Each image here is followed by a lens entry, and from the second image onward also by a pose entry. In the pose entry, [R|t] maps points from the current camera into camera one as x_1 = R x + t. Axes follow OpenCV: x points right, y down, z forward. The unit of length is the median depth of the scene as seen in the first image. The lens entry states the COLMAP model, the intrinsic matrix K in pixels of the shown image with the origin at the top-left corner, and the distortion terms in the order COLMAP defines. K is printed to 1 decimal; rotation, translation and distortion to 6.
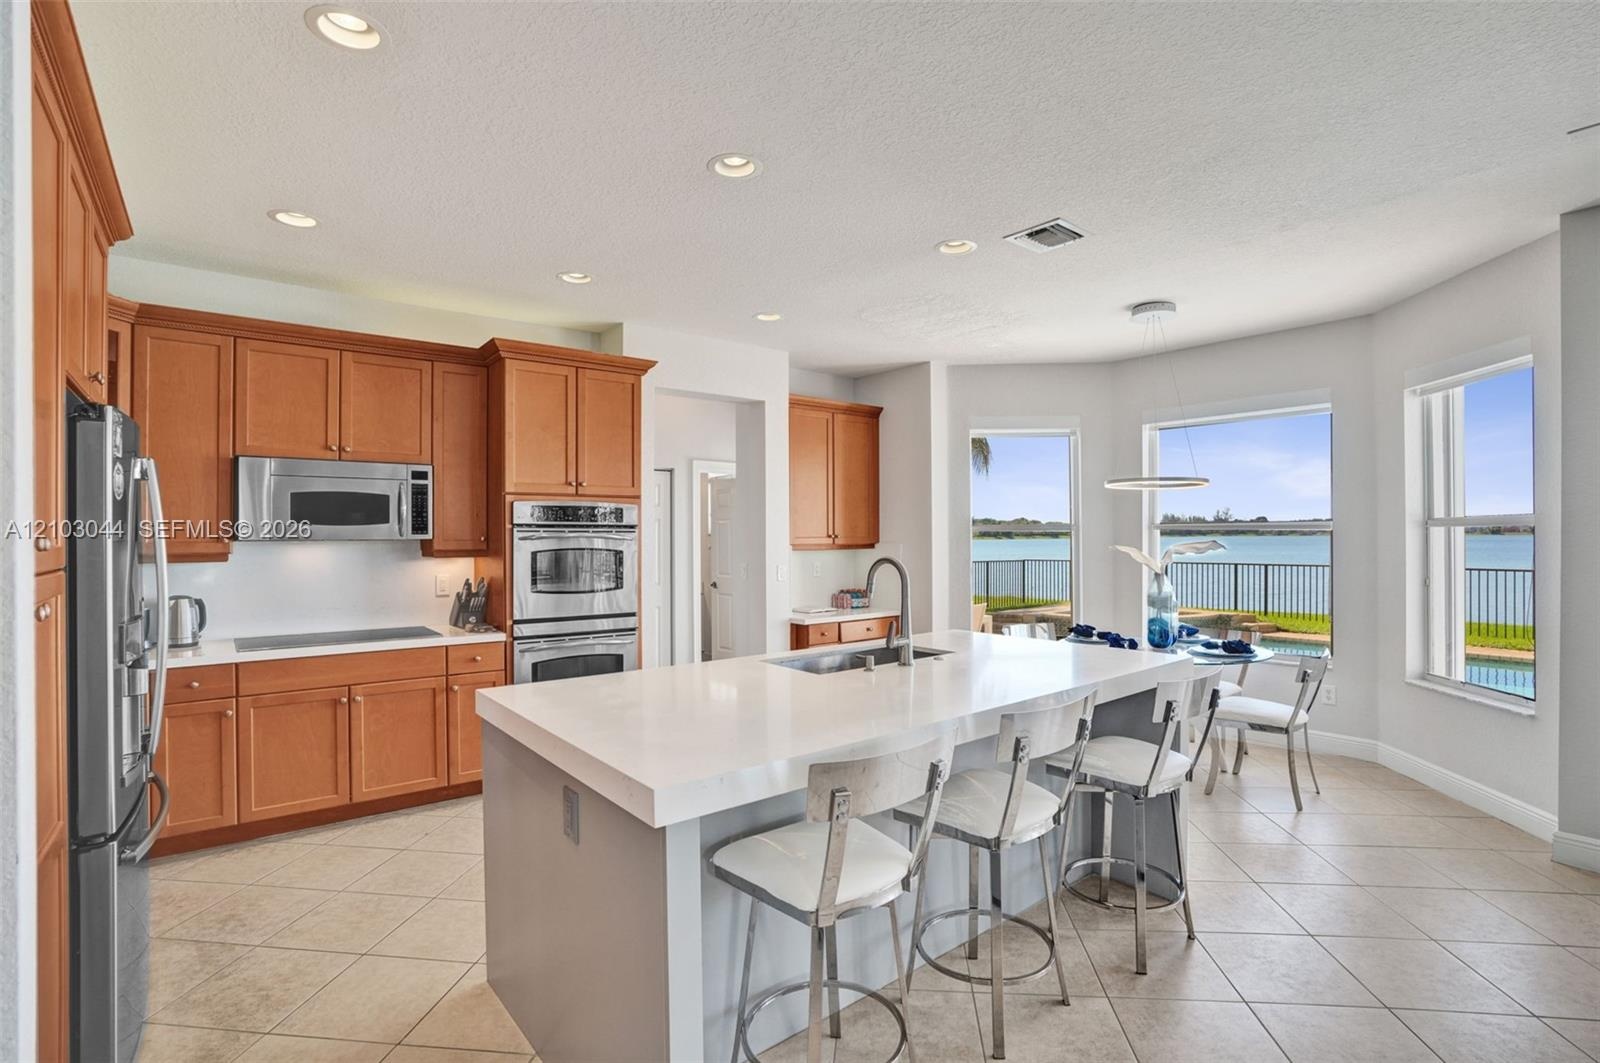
lens RADIAL K [[729.6, 0, 806.9], [0, 729.6, 529.4], [0, 0, 1]] dist [-0.030217, 0.000589]
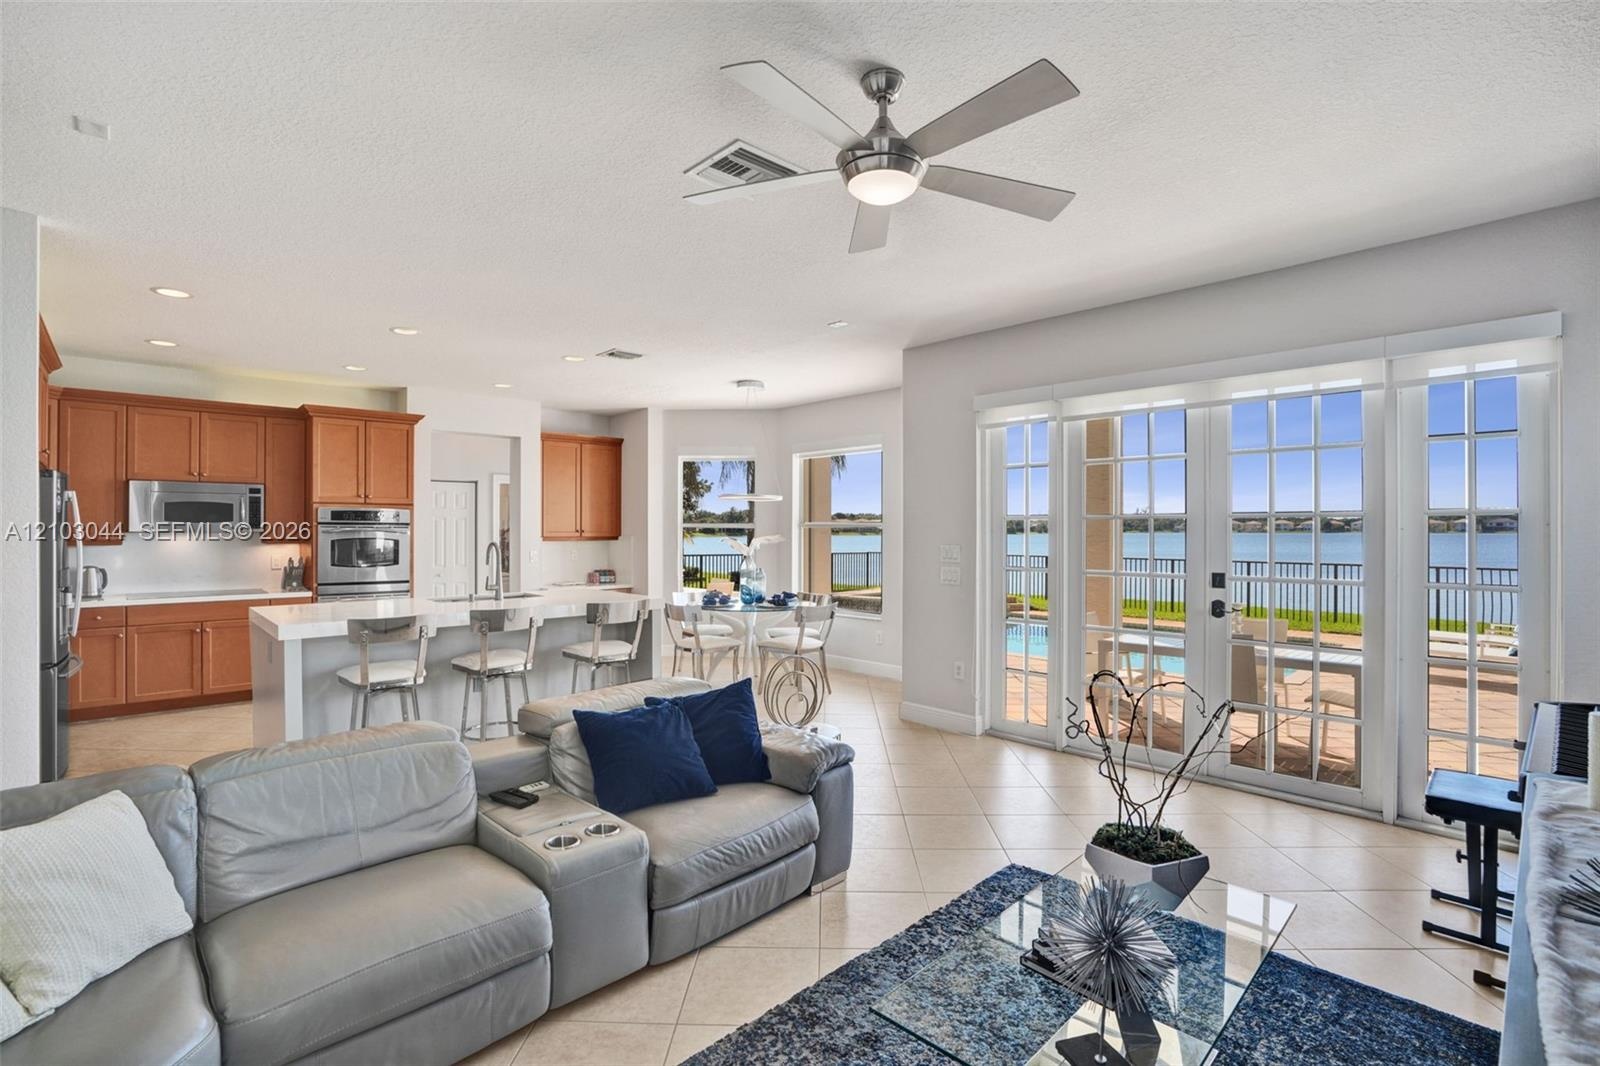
lens RADIAL K [[745.2, 0, 799.6], [0, 745.2, 526.2], [0, 0, 1]] dist [0.000683, 0.000321]
pose [[0.999205, 0.003183, 0.039743, 0.566244], [-0.003250, 0.999993, 0.001630, -0.005166], [-0.039738, -0.001758, 0.999209, -0.645544]]
